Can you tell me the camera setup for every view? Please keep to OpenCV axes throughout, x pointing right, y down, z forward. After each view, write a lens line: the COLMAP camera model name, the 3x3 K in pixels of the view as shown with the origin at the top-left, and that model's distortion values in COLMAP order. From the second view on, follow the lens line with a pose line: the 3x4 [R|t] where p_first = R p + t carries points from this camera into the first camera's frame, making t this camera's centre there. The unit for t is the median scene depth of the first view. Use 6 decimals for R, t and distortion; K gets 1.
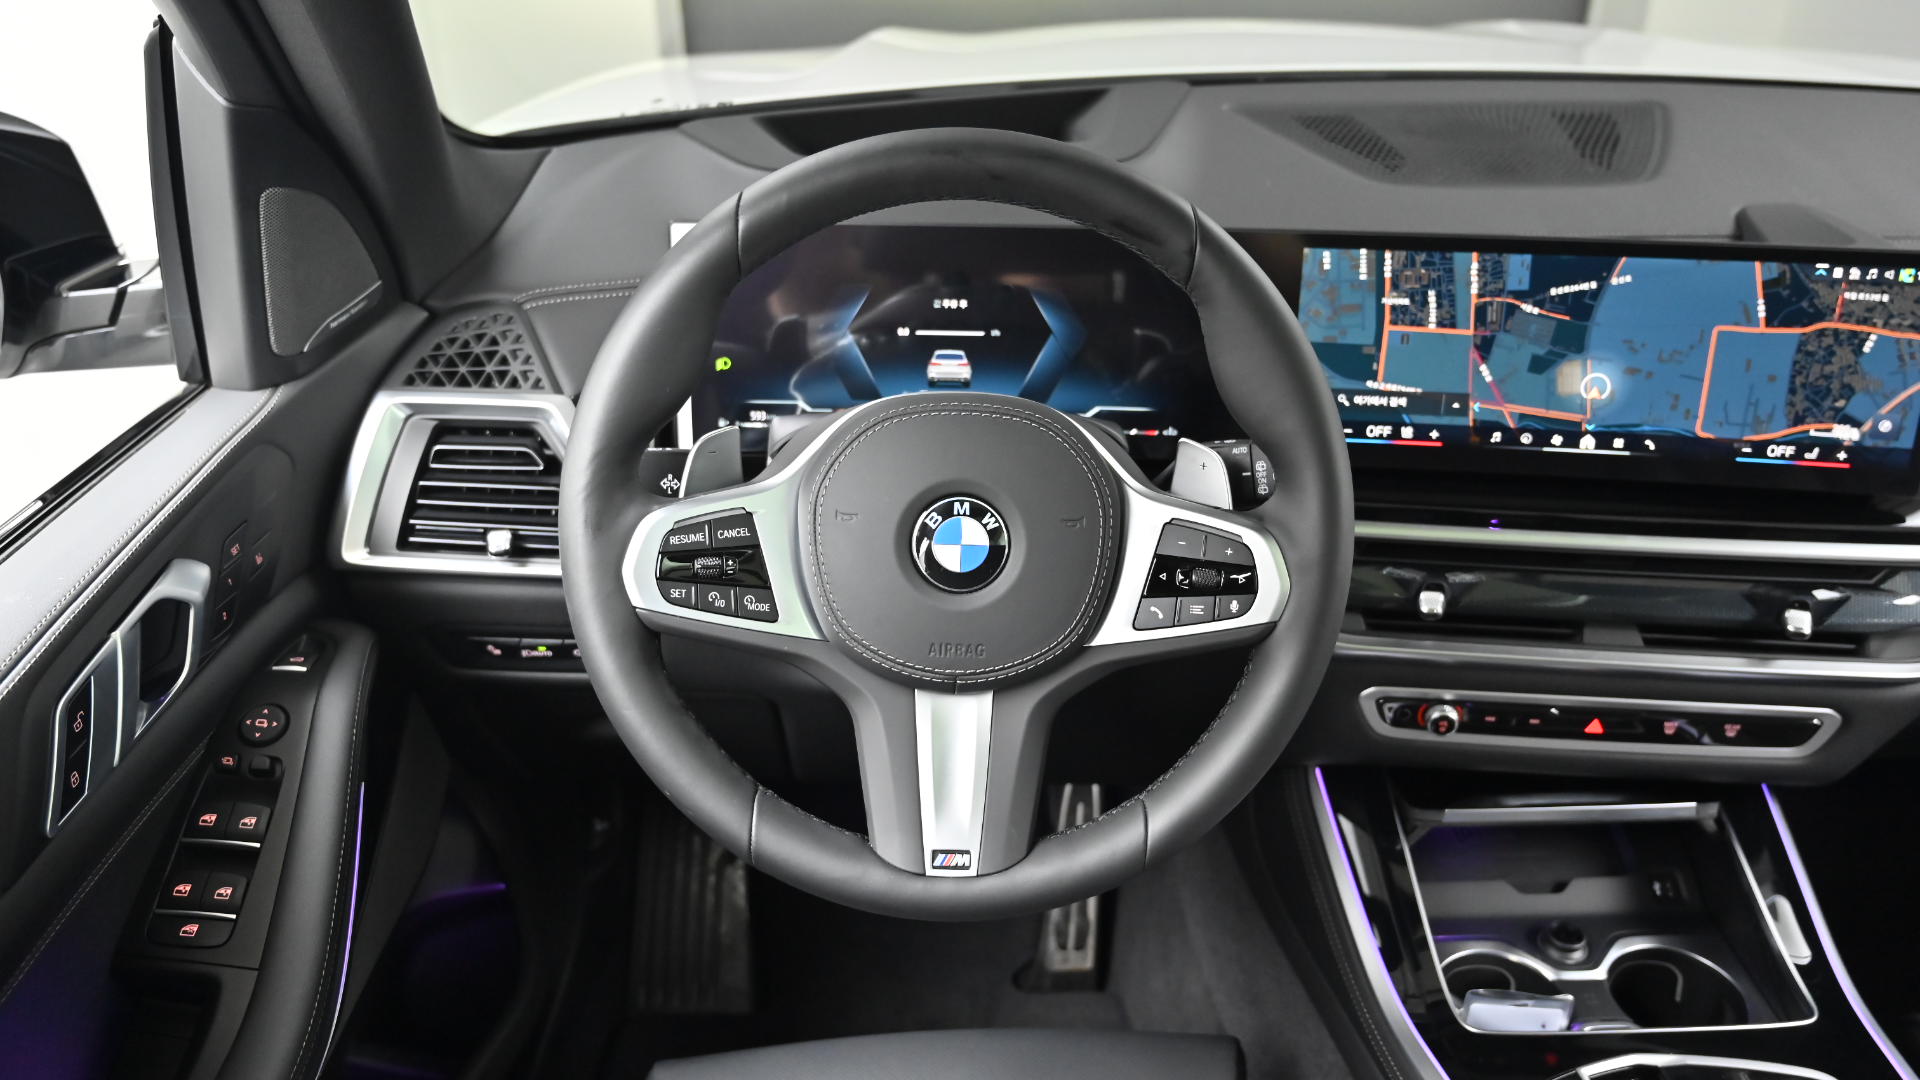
lens RADIAL K [[1515.8, 0, 943.8], [0, 1515.8, 550.2], [0, 0, 1]] dist [0.008375, 0.001881]
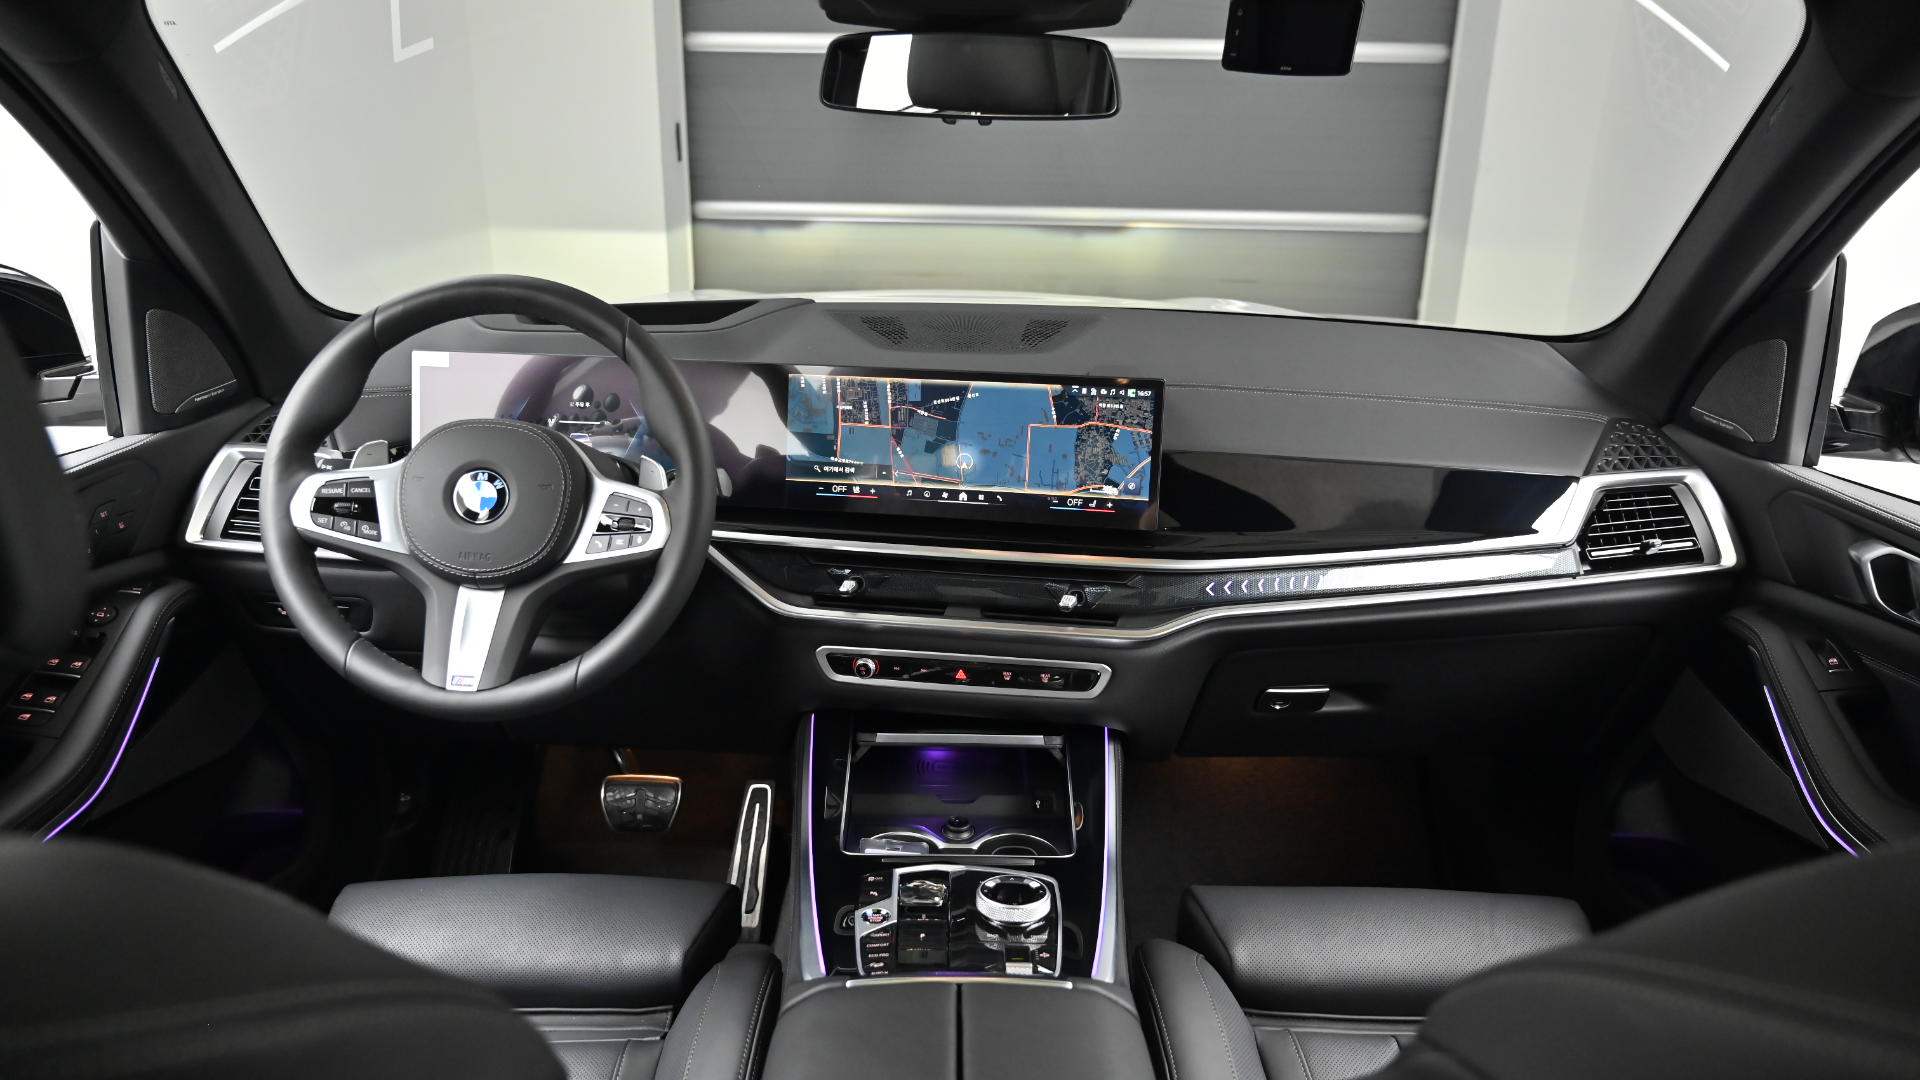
lens RADIAL K [[1367.0, 0, 958.6], [0, 1367.0, 543.2], [0, 0, 1]] dist [0.021047, -0.001964]
pose [[0.998362, 0.028413, -0.049658, 0.544560], [-0.037726, 0.979469, -0.198034, 0.290041], [0.043011, 0.199583, 0.978936, -0.442499]]
